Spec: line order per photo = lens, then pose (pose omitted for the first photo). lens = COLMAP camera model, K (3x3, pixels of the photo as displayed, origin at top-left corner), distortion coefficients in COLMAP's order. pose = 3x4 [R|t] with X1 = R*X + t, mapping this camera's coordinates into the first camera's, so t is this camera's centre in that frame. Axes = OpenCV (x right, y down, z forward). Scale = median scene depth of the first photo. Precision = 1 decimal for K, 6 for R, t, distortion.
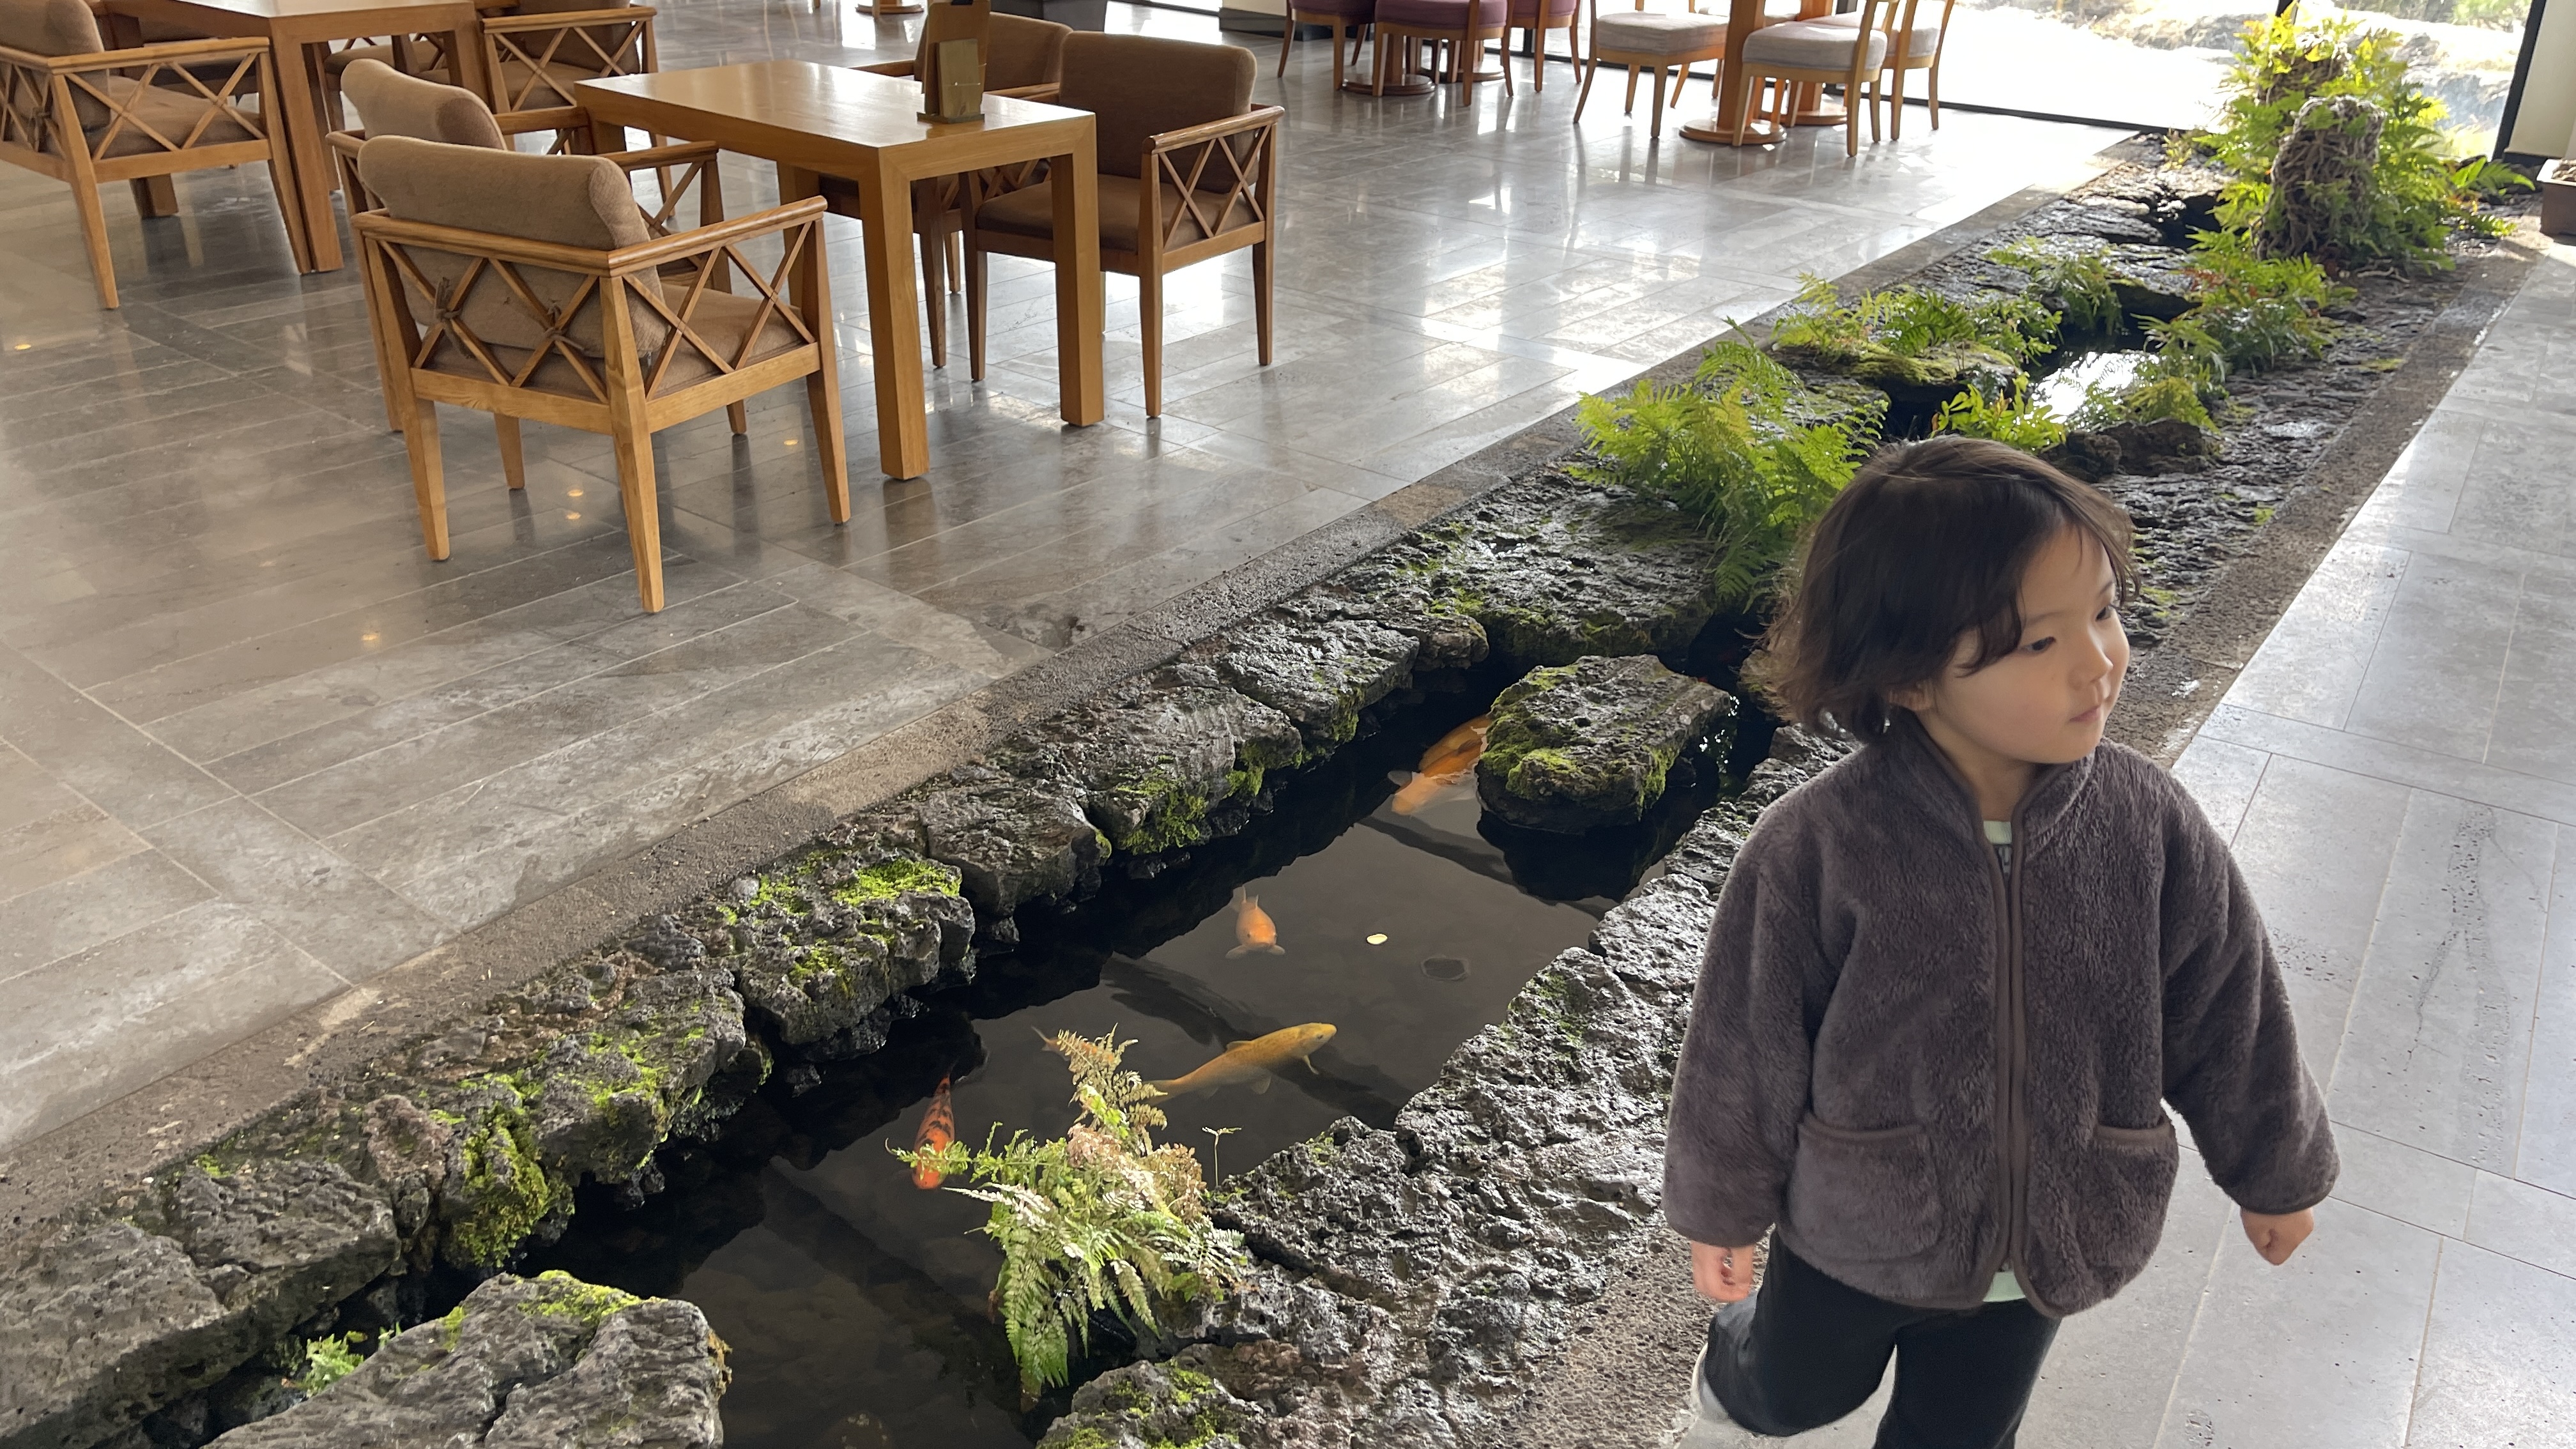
lens RADIAL K [[1950.1, 0, 1283.5], [0, 1950.1, 718.2], [0, 0, 1]] dist [0.044872, -0.037108]
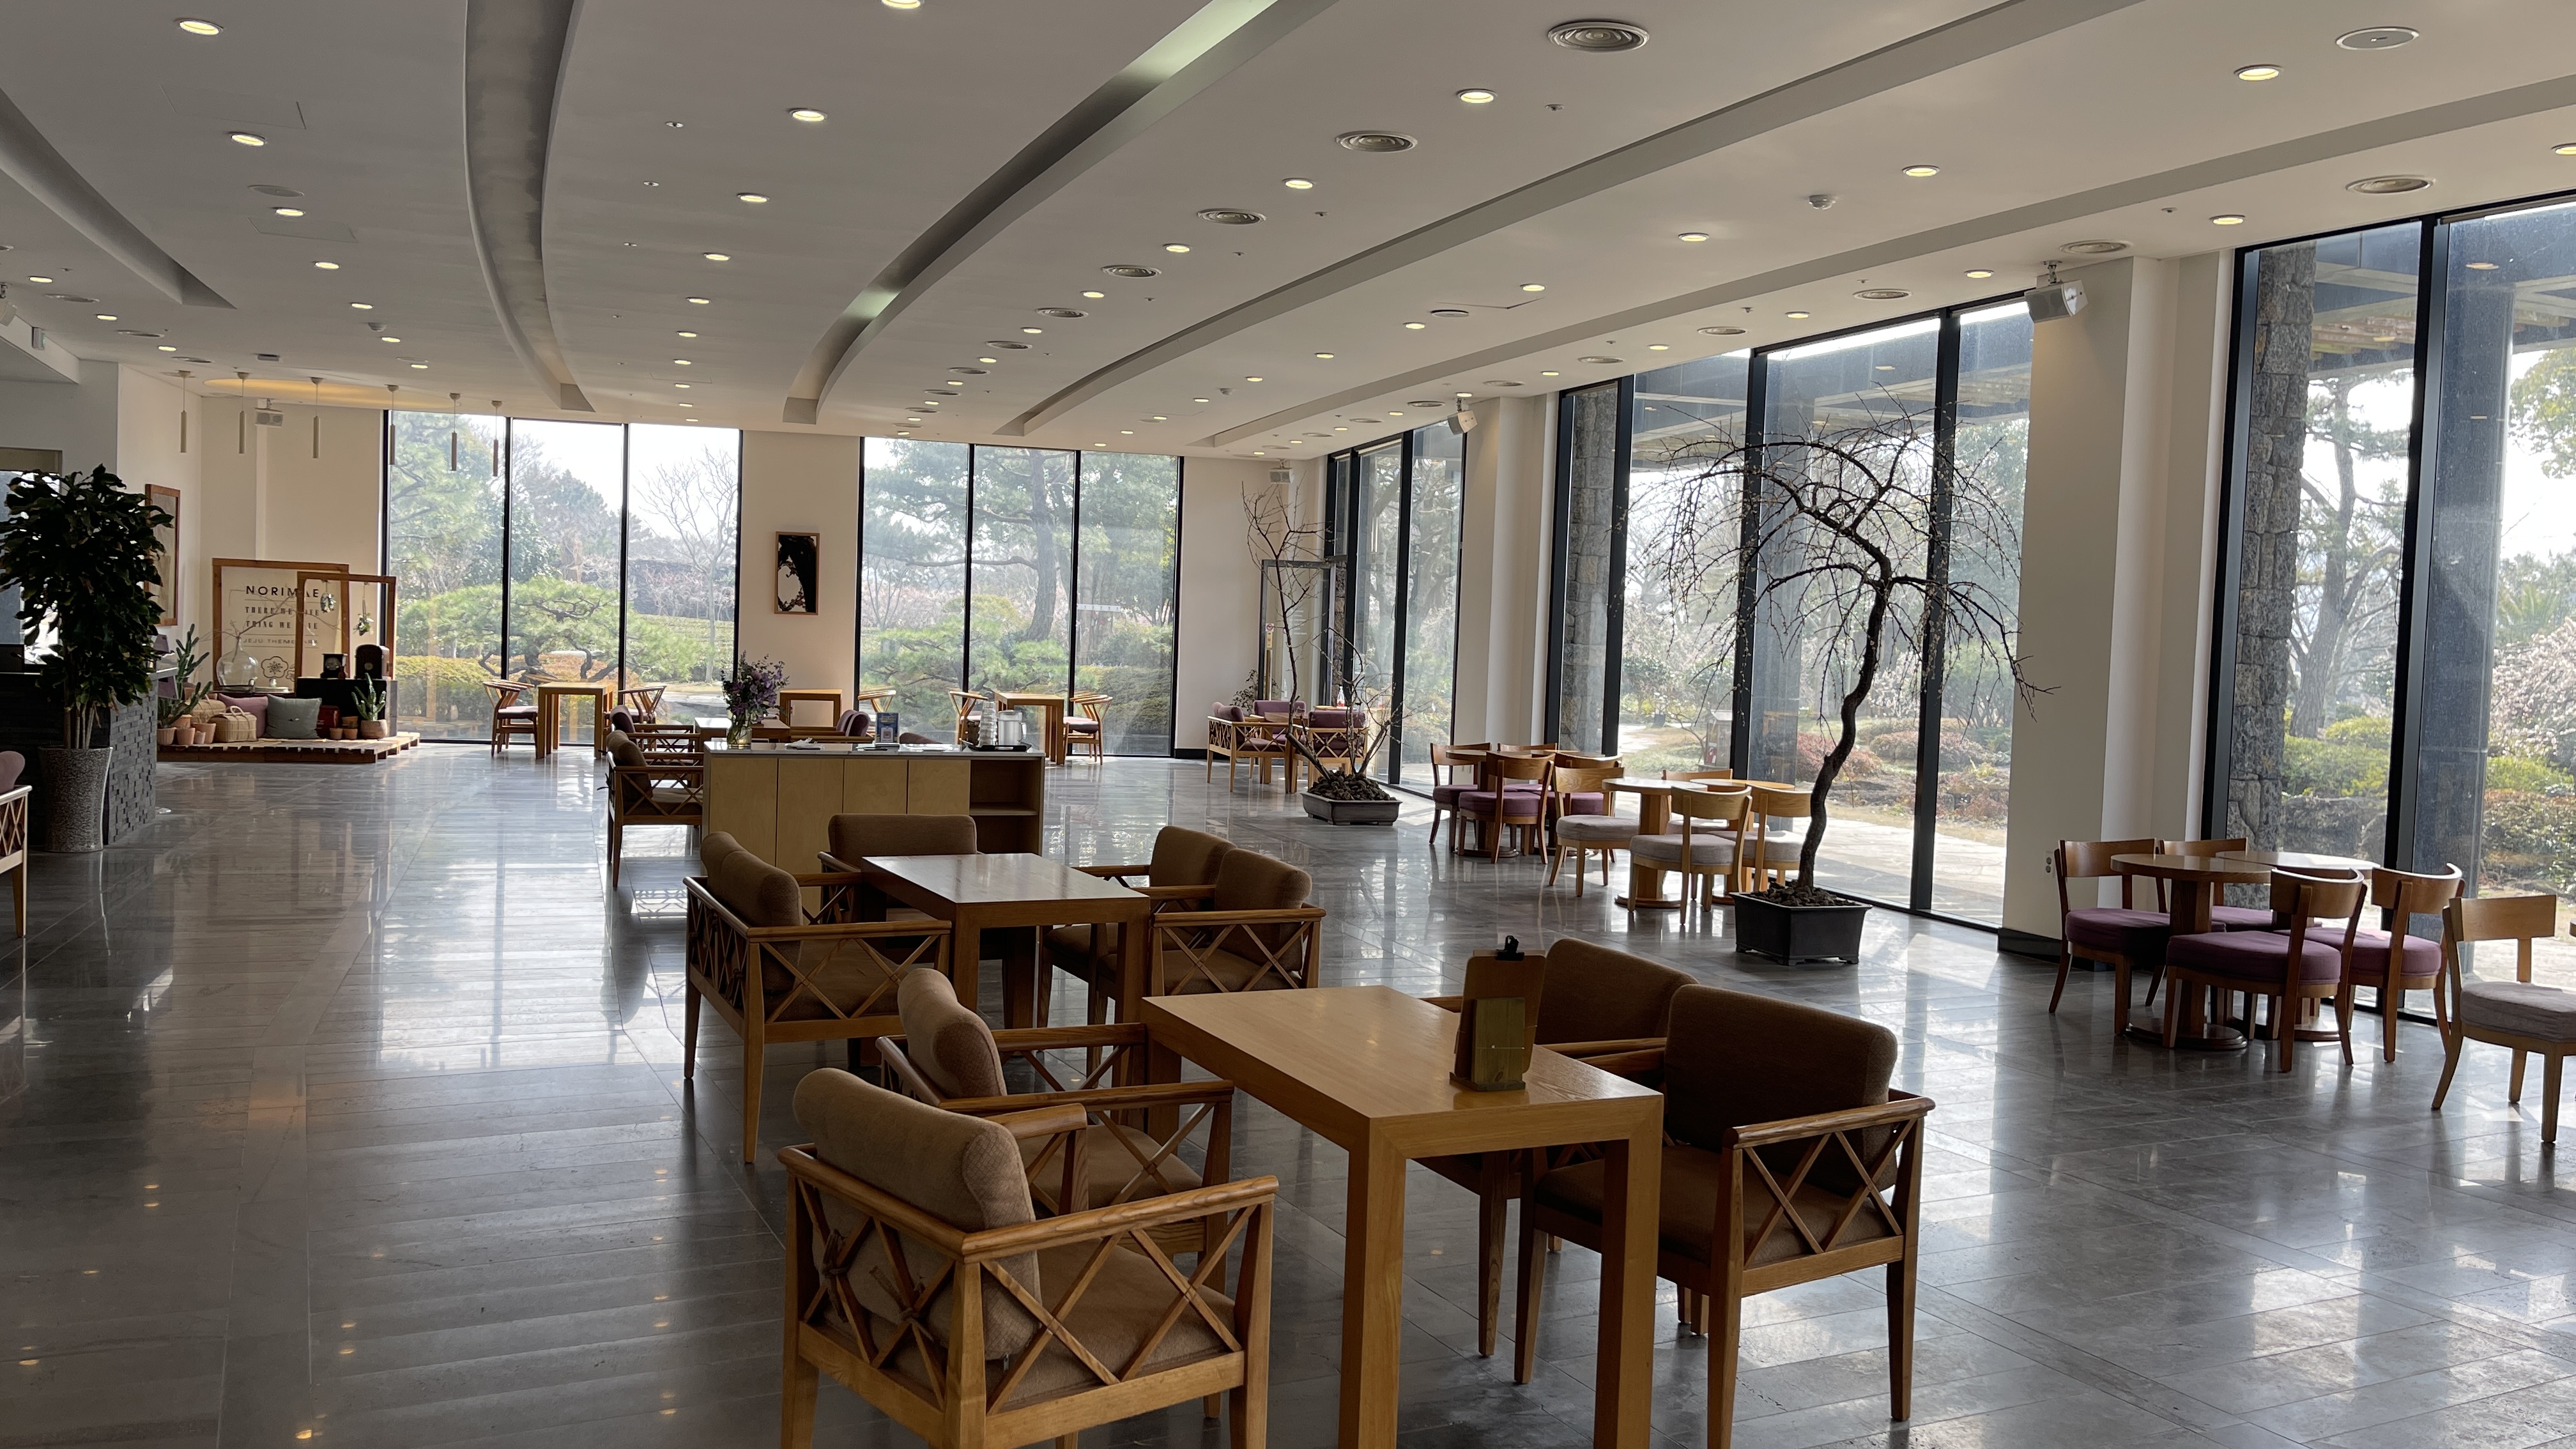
lens RADIAL K [[1950.1, 0, 1299.5], [0, 1950.1, 725.7], [0, 0, 1]] dist [0.044872, -0.037108]
pose [[0.913210, 0.030418, -0.406353, 0.086413], [-0.193743, 0.909697, -0.367308, -0.110750], [0.358485, 0.414158, 0.836637, 0.183905]]
